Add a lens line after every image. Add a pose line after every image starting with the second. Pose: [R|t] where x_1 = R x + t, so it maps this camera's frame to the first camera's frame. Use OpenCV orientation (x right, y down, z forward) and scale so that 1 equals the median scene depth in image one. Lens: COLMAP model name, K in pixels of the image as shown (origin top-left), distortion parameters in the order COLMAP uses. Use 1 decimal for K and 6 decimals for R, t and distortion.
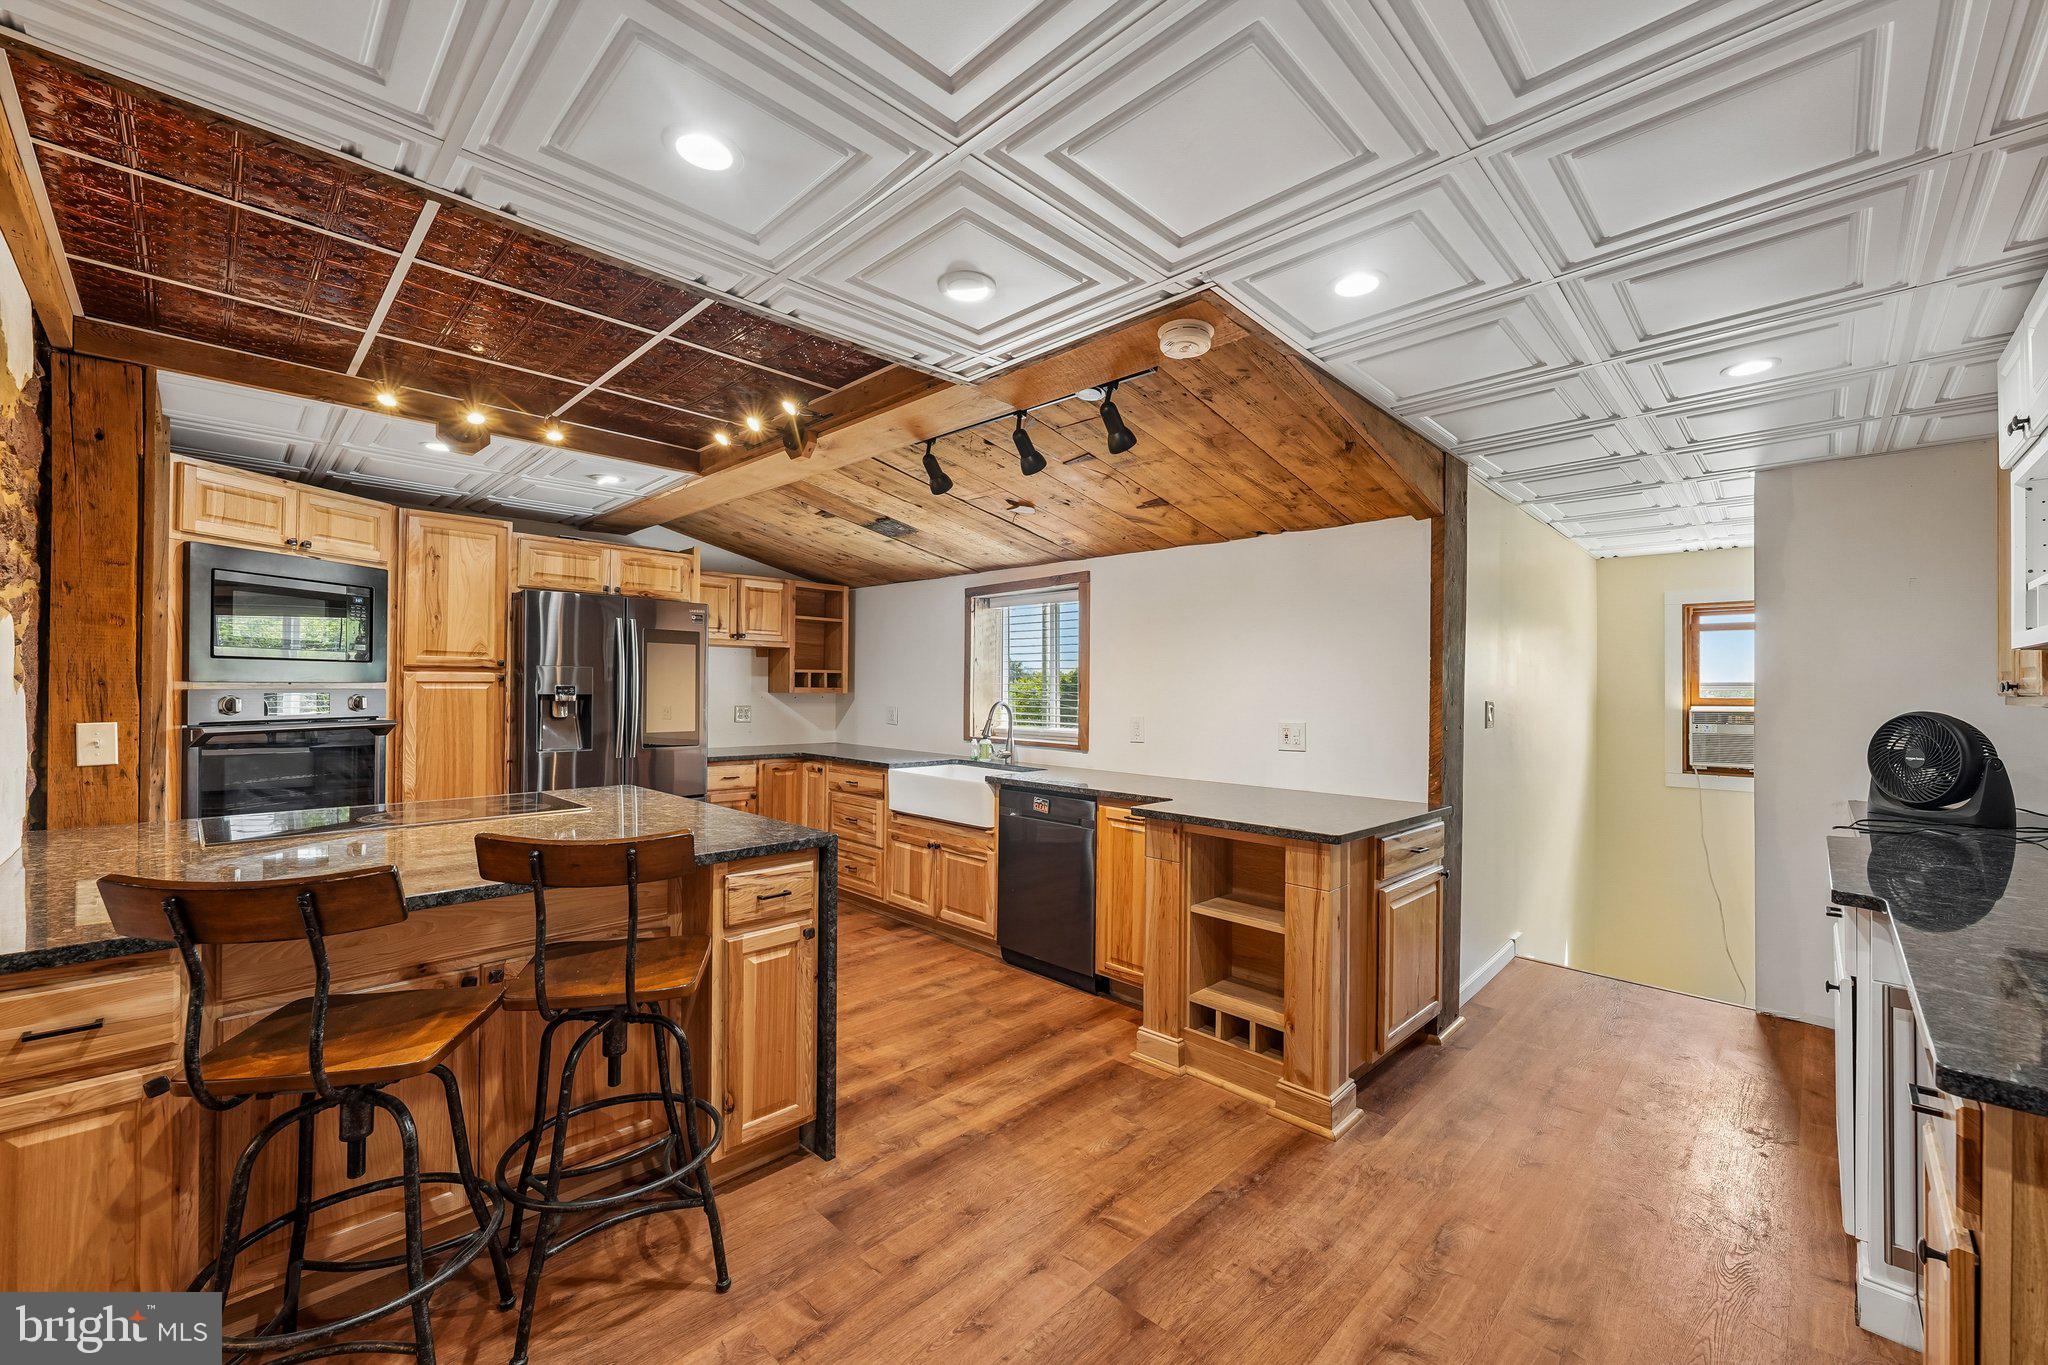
lens RADIAL K [[822.8, 0, 1019.9], [0, 822.8, 684.1], [0, 0, 1]] dist [-0.003978, -0.000221]
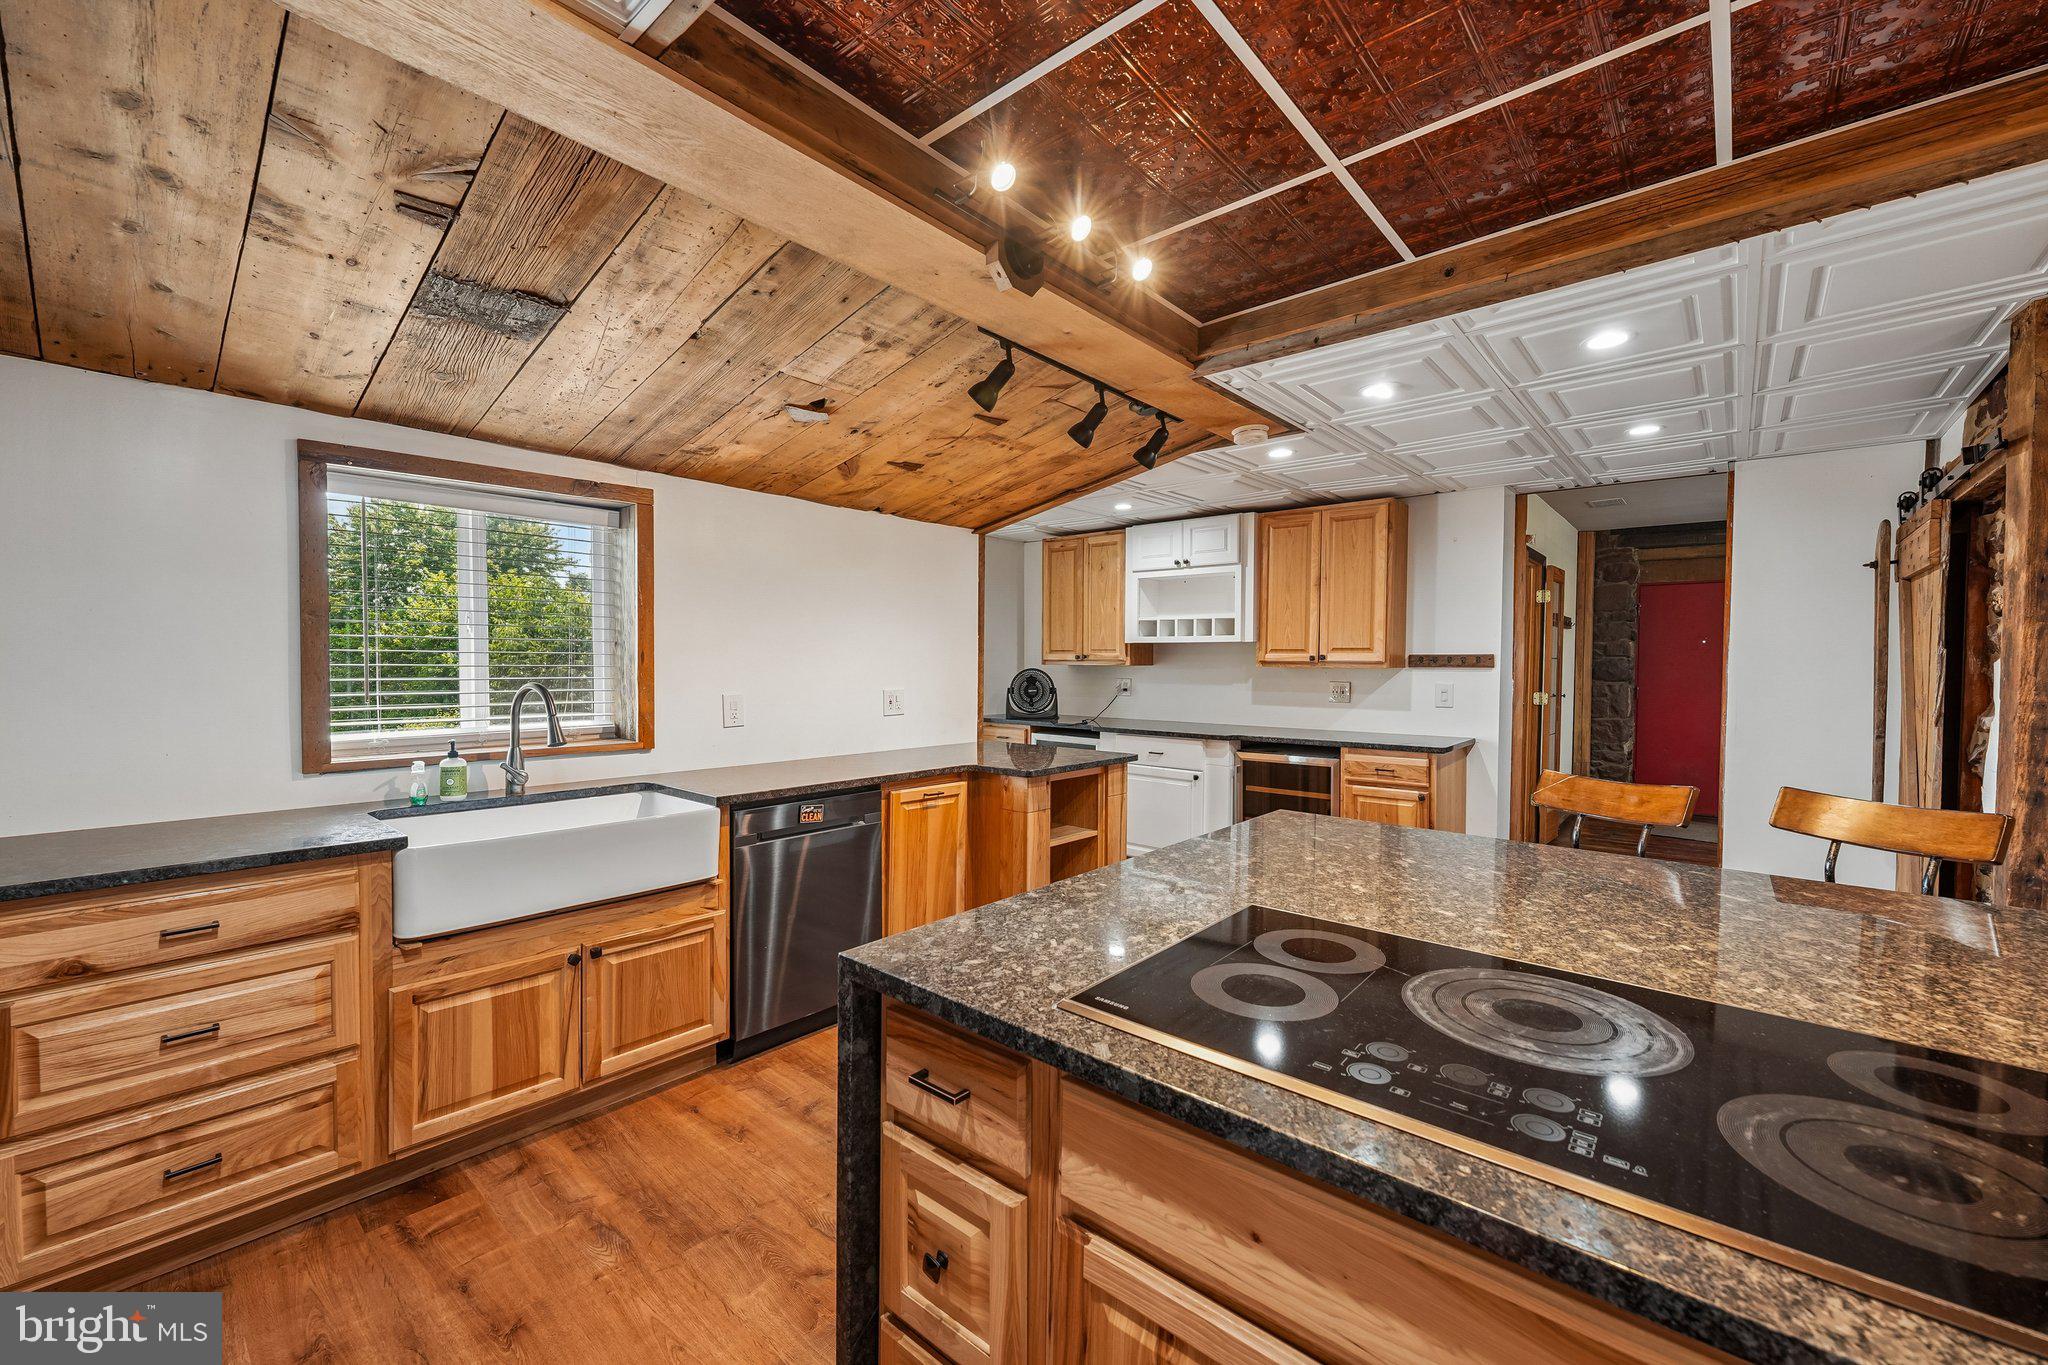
lens RADIAL K [[822.8, 0, 1024.9], [0, 822.8, 686.7], [0, 0, 1]] dist [-0.003978, -0.000221]
pose [[-0.076561, -0.040680, 0.996235, -0.680219], [-0.010147, 0.999147, 0.040019, -0.002597], [-0.997013, -0.007045, -0.076909, 0.789317]]
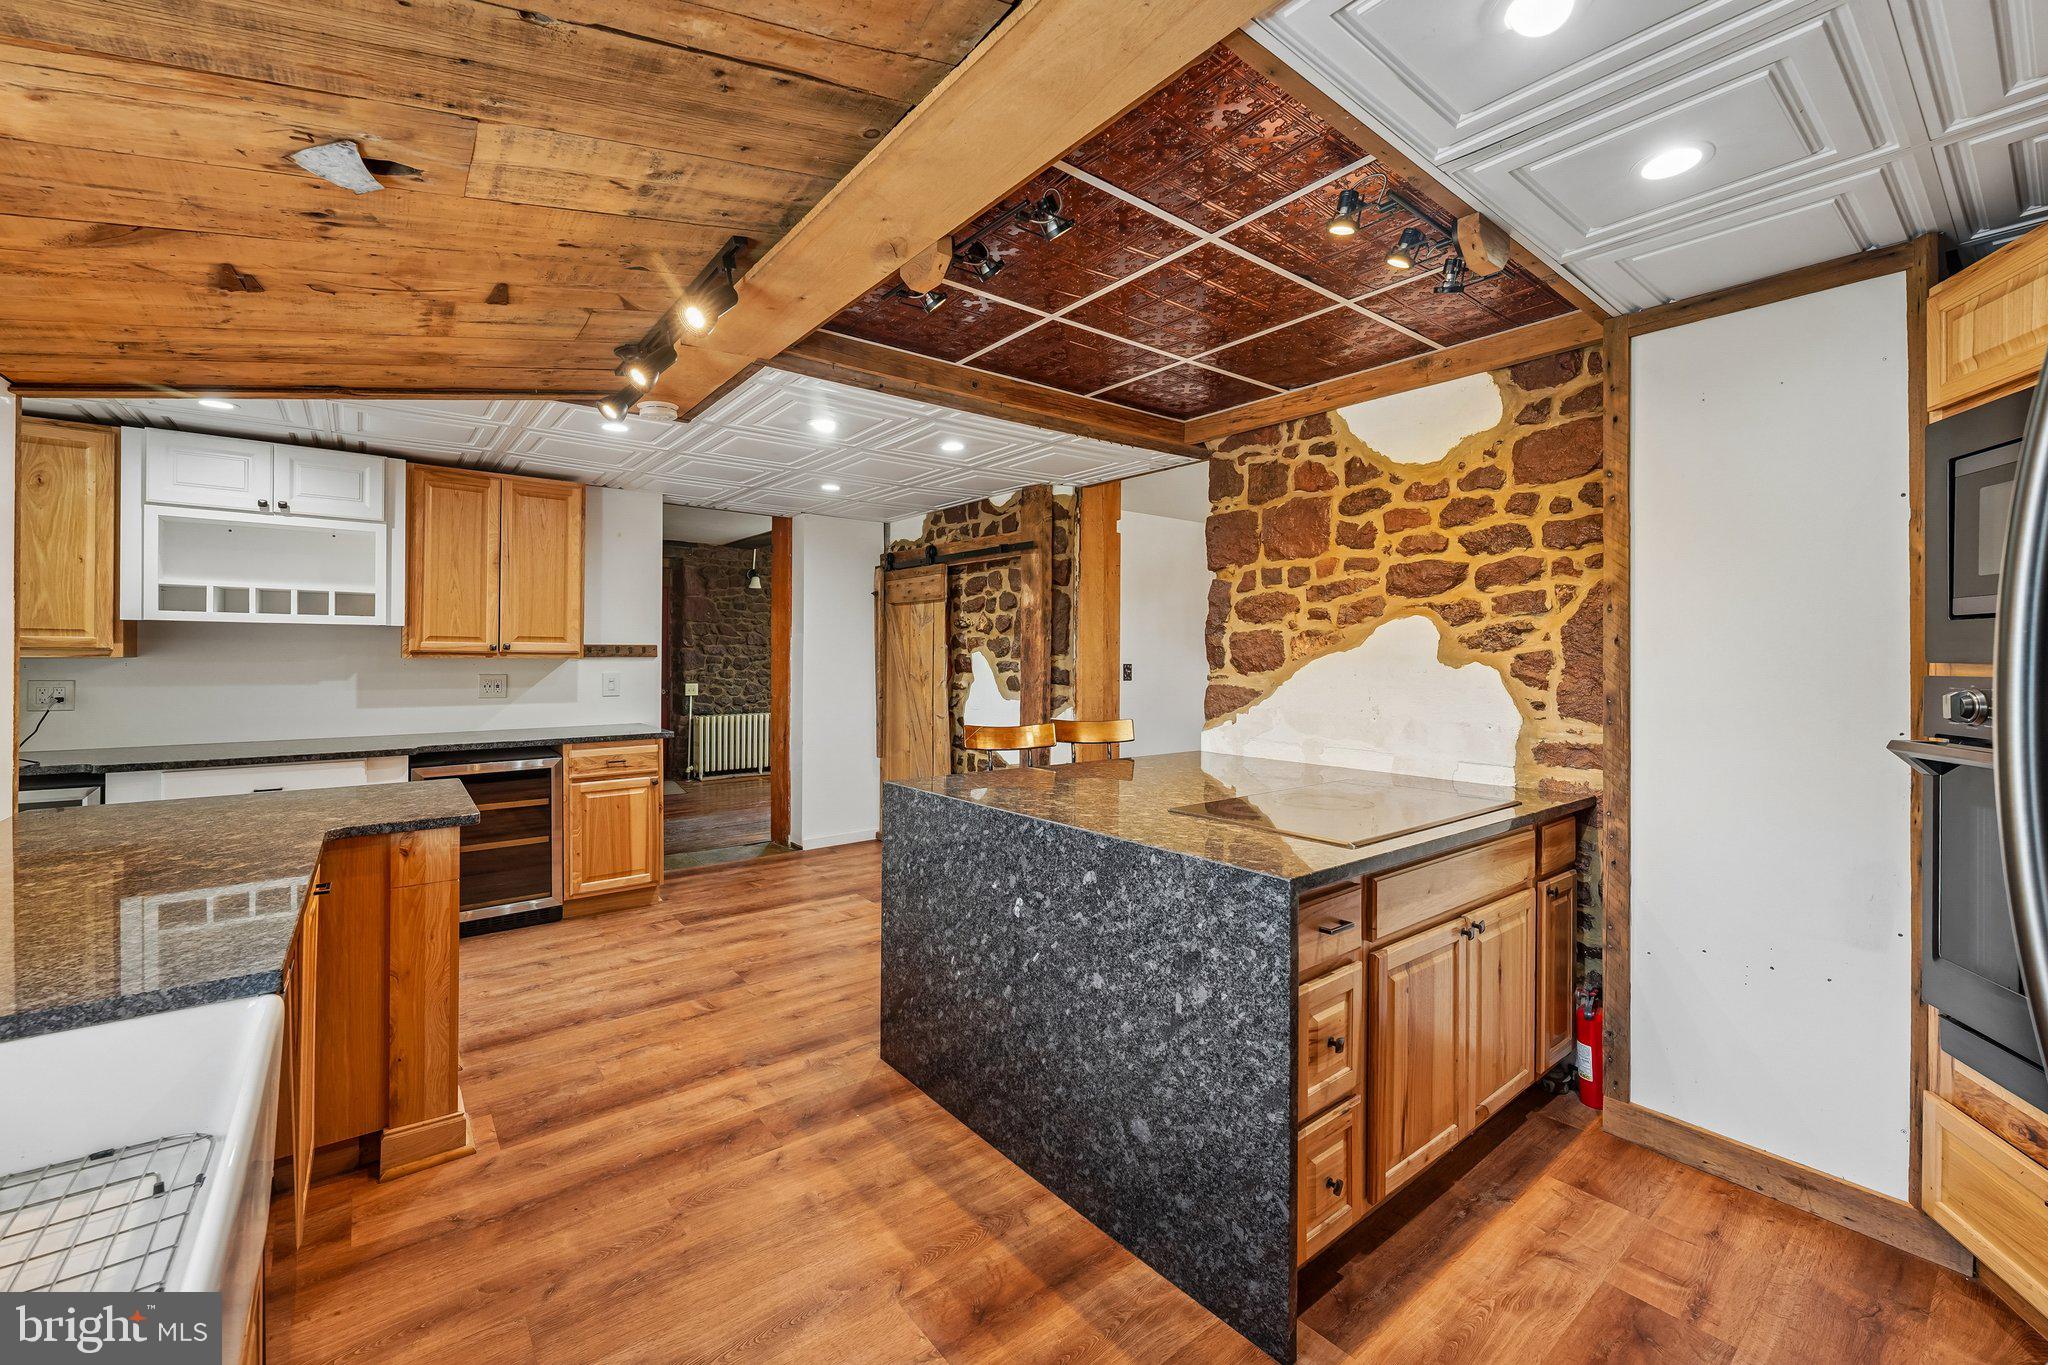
lens RADIAL K [[822.8, 0, 1037.4], [0, 822.8, 656.1], [0, 0, 1]] dist [-0.003978, -0.000221]
pose [[-0.994660, -0.014407, 0.102199, -0.316738], [-0.014703, 0.999890, -0.002145, 0.002216], [-0.102156, -0.003636, -0.994762, 1.217198]]
